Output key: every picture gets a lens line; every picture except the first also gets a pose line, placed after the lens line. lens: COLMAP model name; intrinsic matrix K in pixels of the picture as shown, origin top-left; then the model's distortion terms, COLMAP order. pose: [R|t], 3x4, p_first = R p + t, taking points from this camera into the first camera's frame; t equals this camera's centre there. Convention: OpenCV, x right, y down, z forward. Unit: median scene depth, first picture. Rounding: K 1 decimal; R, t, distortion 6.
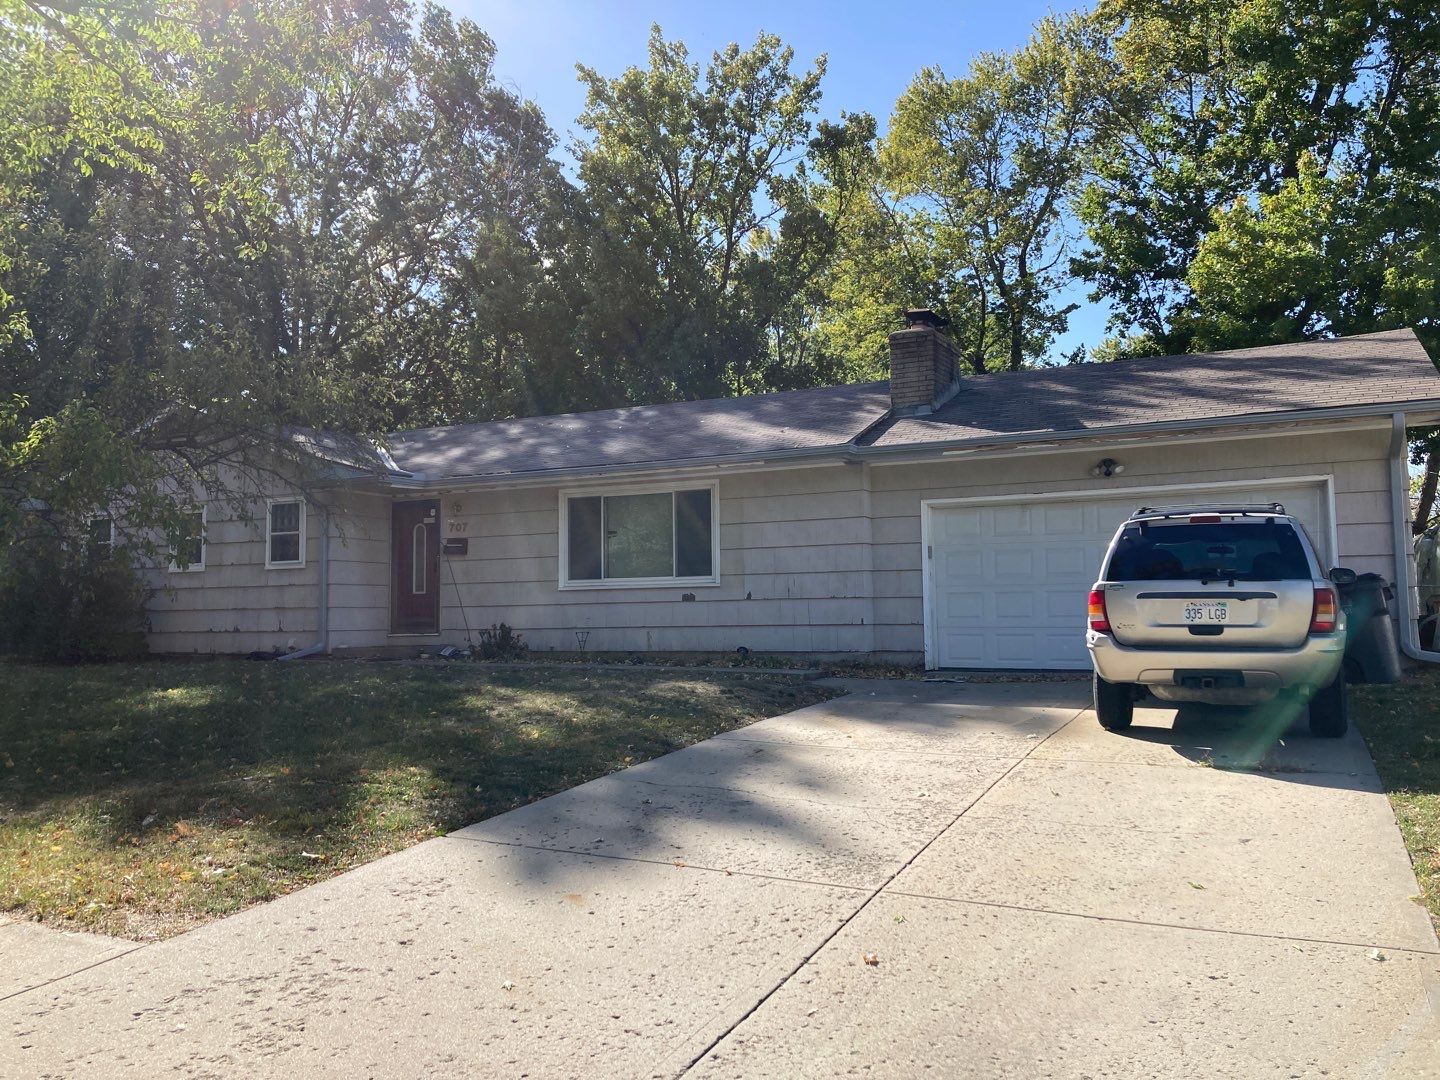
lens RADIAL K [[1166.8, 0, 720.0], [0, 1166.8, 540.0], [0, 0, 1]] dist [0.016231, -0.011379]
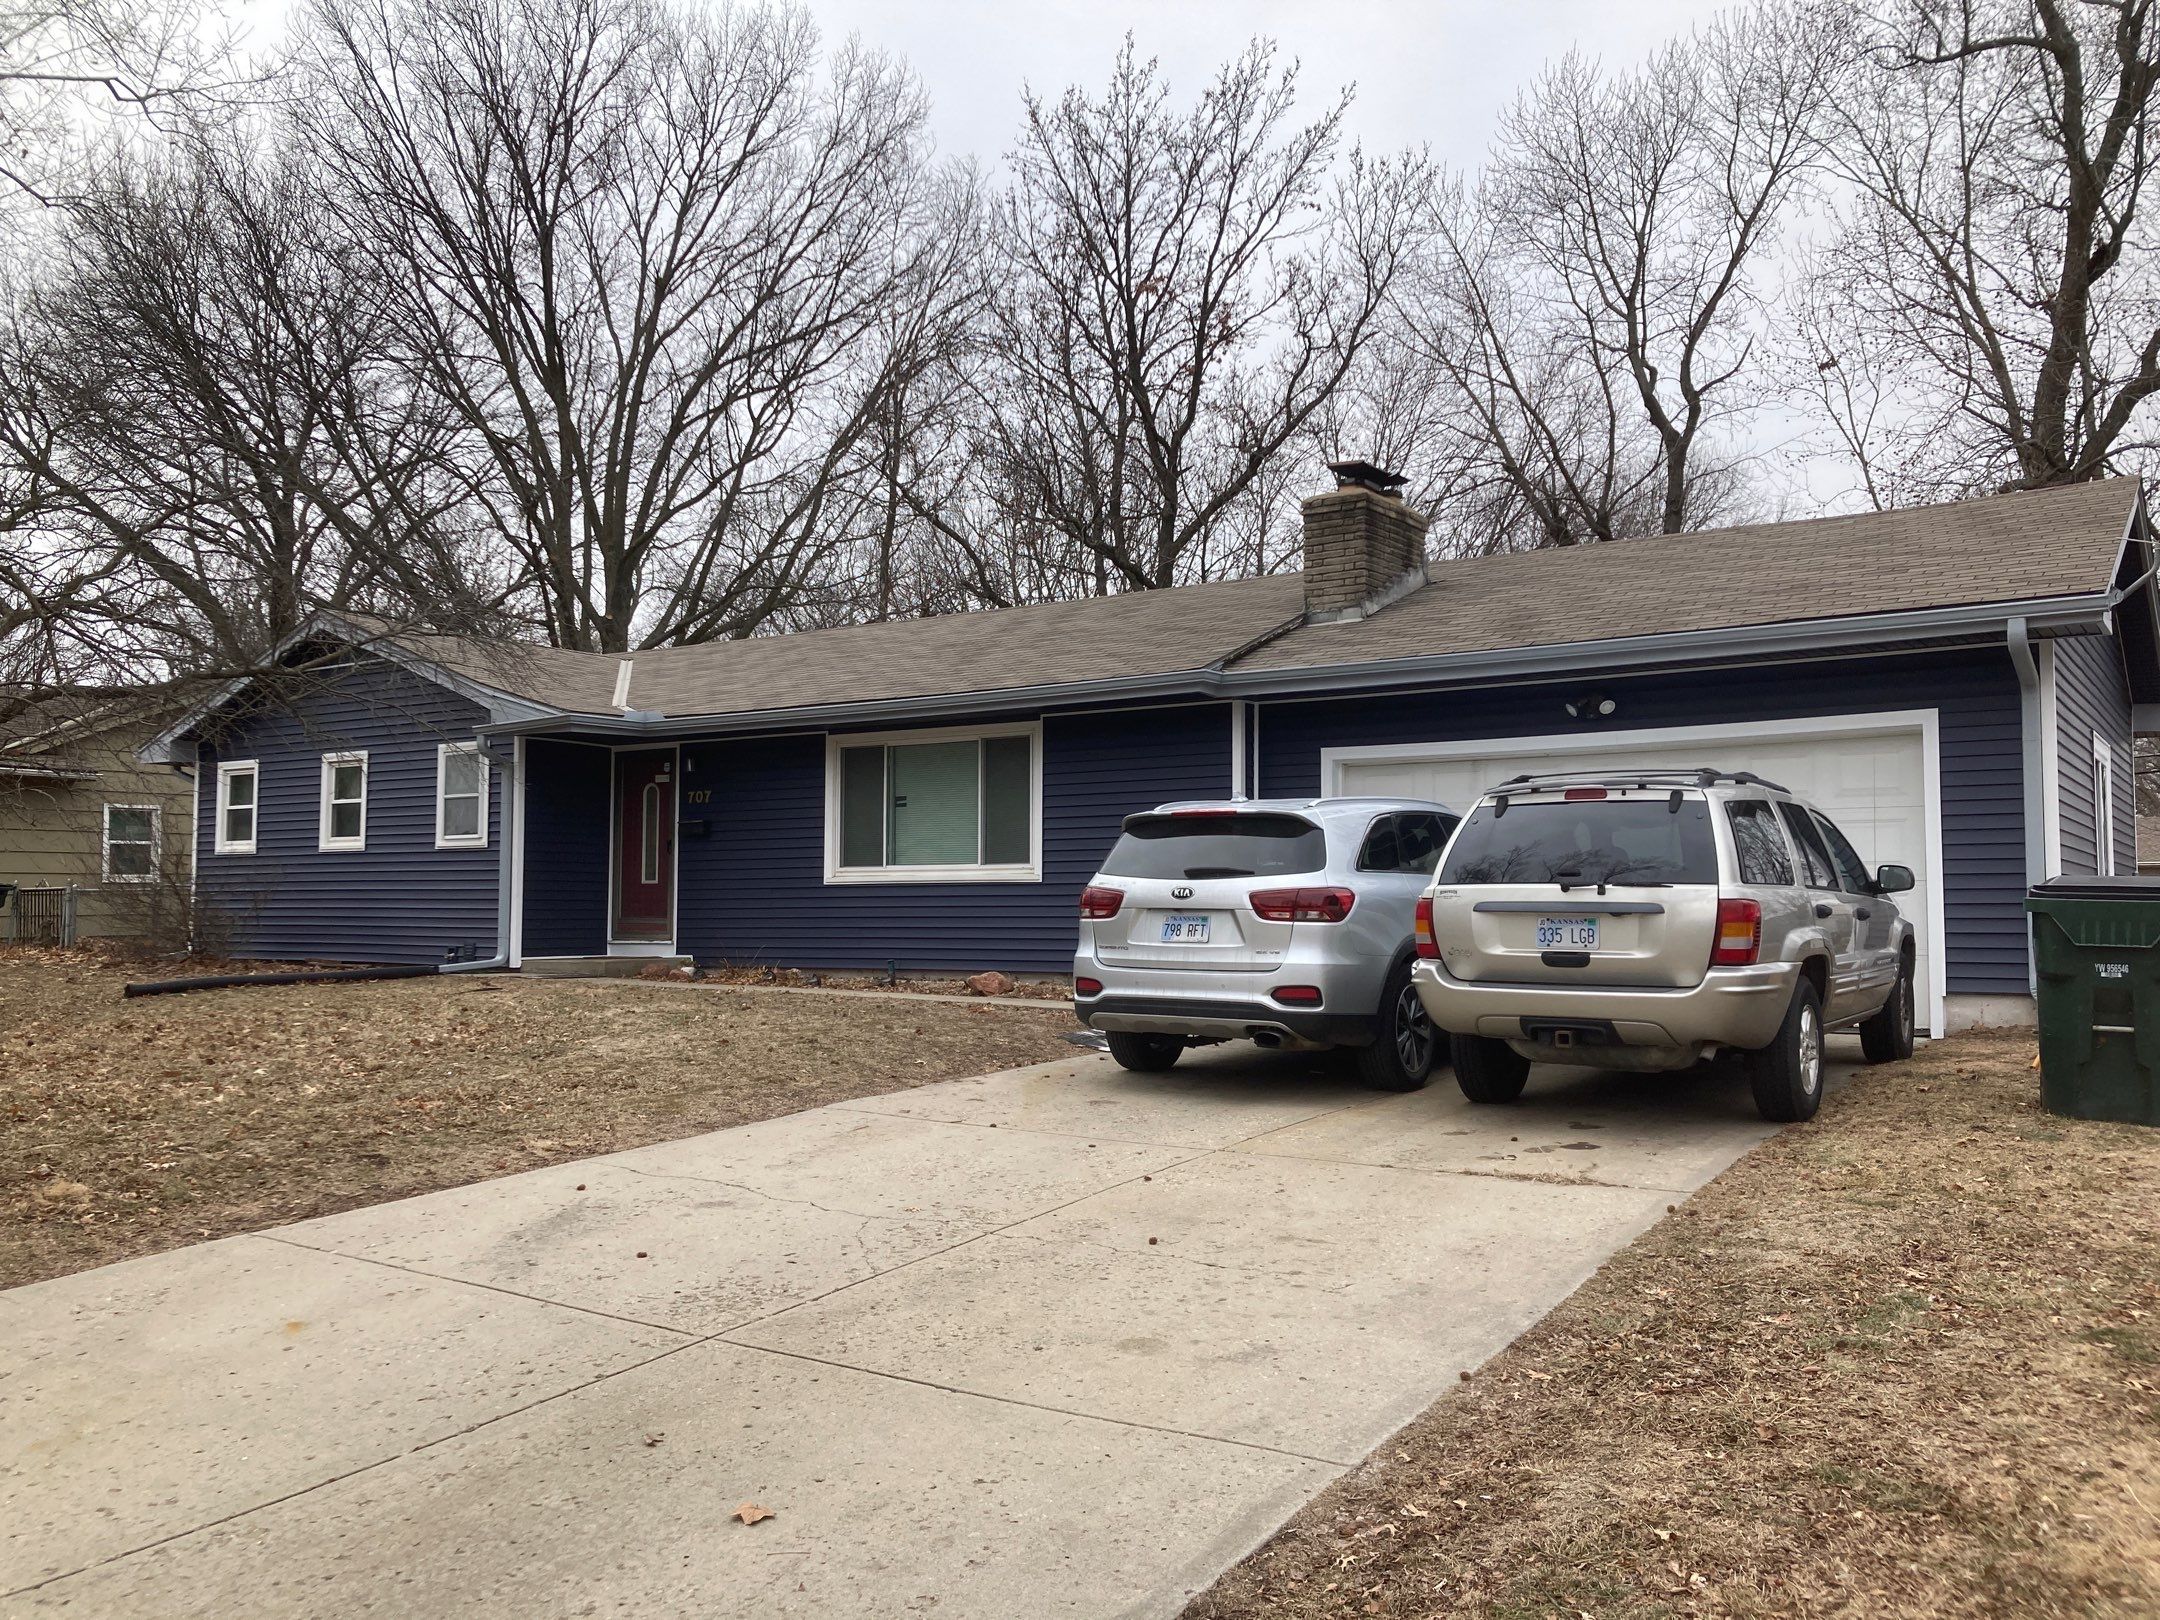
lens RADIAL K [[1750.1, 0, 1080.0], [0, 1750.1, 810.0], [0, 0, 1]] dist [0.016231, -0.011379]
pose [[0.989957, 0.004137, -0.141311, 0.284539], [-0.003066, 0.999965, 0.007799, -0.013491], [0.141339, -0.007287, 0.989934, -0.003444]]
